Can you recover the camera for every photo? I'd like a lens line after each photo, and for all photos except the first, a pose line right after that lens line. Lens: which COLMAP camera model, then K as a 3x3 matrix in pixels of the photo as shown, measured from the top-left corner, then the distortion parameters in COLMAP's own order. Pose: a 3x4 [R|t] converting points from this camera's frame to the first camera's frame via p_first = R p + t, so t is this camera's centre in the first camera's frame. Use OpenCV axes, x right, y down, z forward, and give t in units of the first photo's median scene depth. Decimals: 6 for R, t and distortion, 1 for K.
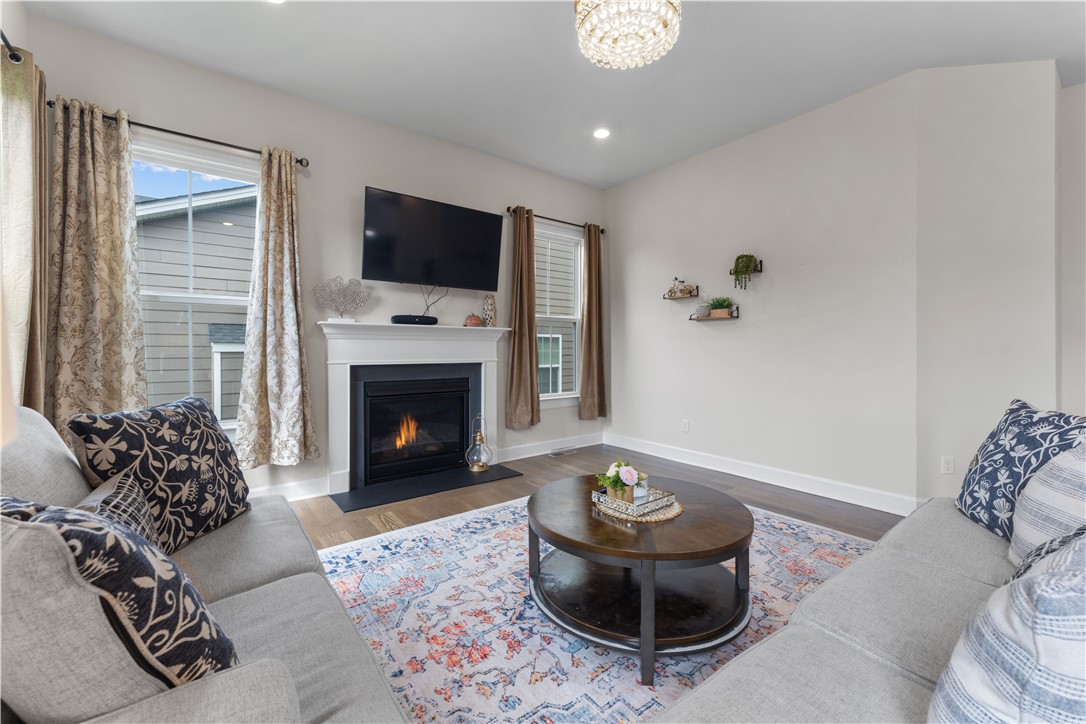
lens RADIAL K [[444.7, 0, 541.0], [0, 444.7, 349.1], [0, 0, 1]] dist [-0.001326, -0.000064]
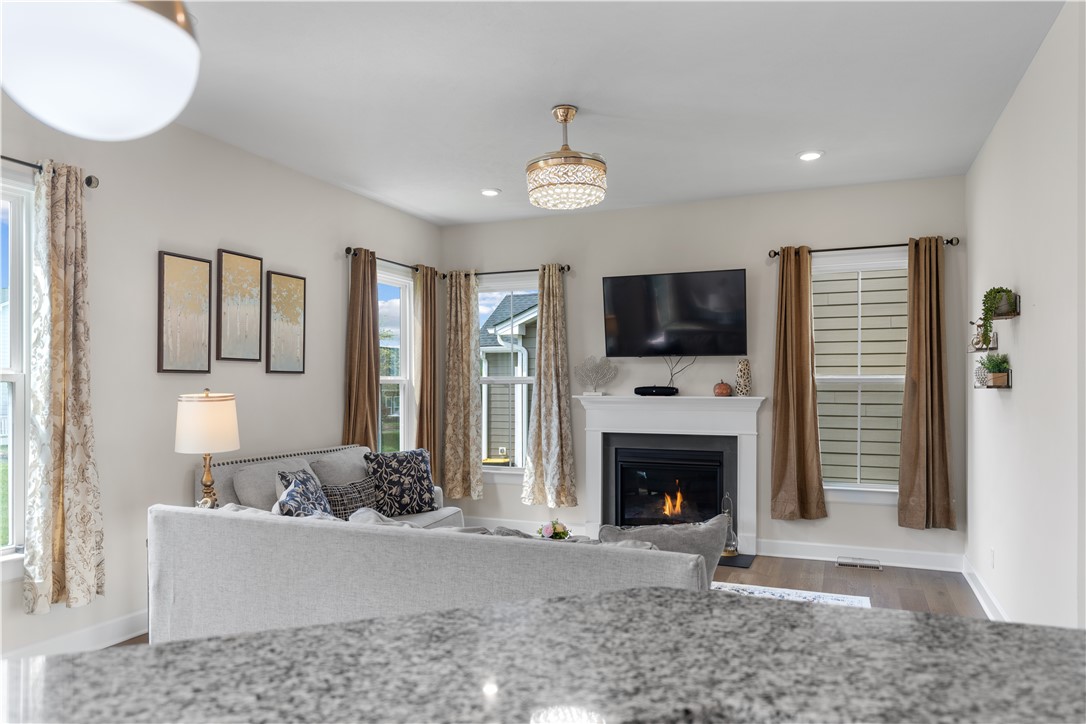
lens RADIAL K [[729.2, 0, 541.6], [0, 729.2, 386.5], [0, 0, 1]] dist [0.001464, 0.000427]
pose [[0.487456, 0.001473, -0.873146, 1.216574], [0.001012, 0.999997, 0.002252, -0.092182], [0.873147, -0.001982, 0.487453, -0.061132]]
